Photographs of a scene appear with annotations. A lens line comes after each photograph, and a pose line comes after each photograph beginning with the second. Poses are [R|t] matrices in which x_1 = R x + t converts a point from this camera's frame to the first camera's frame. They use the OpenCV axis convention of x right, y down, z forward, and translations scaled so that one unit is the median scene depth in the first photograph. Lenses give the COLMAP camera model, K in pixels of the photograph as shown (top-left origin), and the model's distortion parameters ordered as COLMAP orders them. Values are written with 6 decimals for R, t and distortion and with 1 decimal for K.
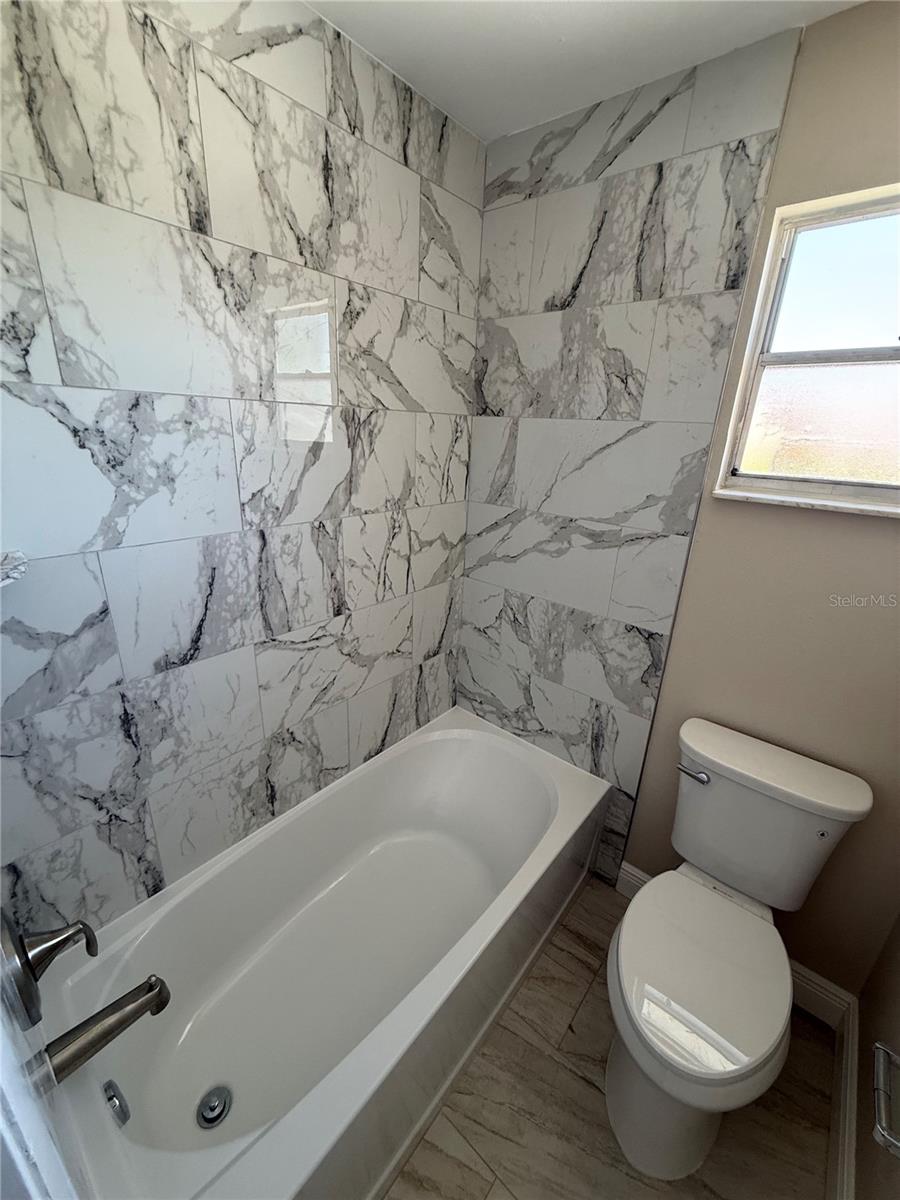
lens RADIAL K [[481.5, 0, 449.4], [0, 481.5, 597.8], [0, 0, 1]] dist [-0.002230, -0.000134]
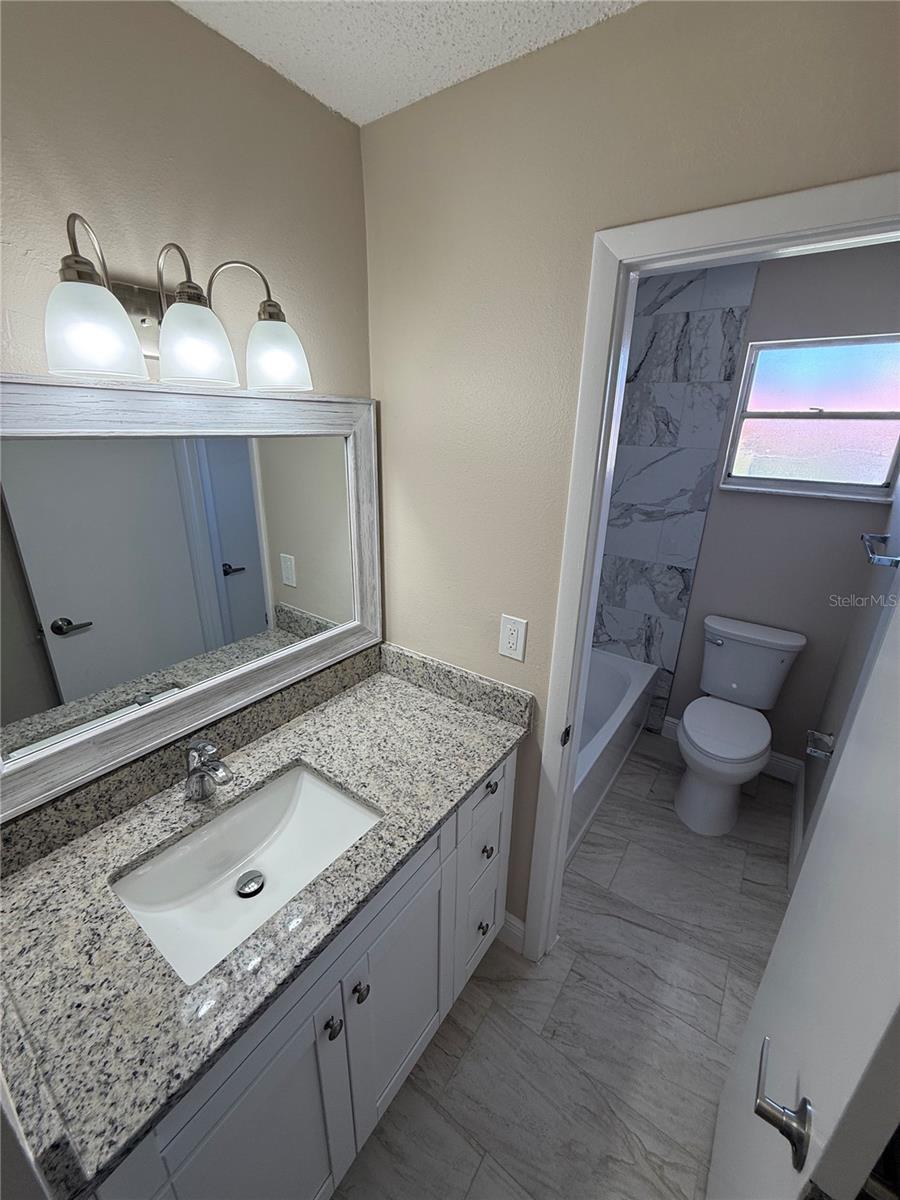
lens RADIAL K [[481.5, 0, 449.0], [0, 481.5, 598.5], [0, 0, 1]] dist [-0.002230, -0.000134]
pose [[0.997055, -0.041409, 0.064551, -0.561515], [0.041099, 0.999136, 0.006112, 0.140674], [-0.064748, -0.003441, 0.997896, -0.698907]]
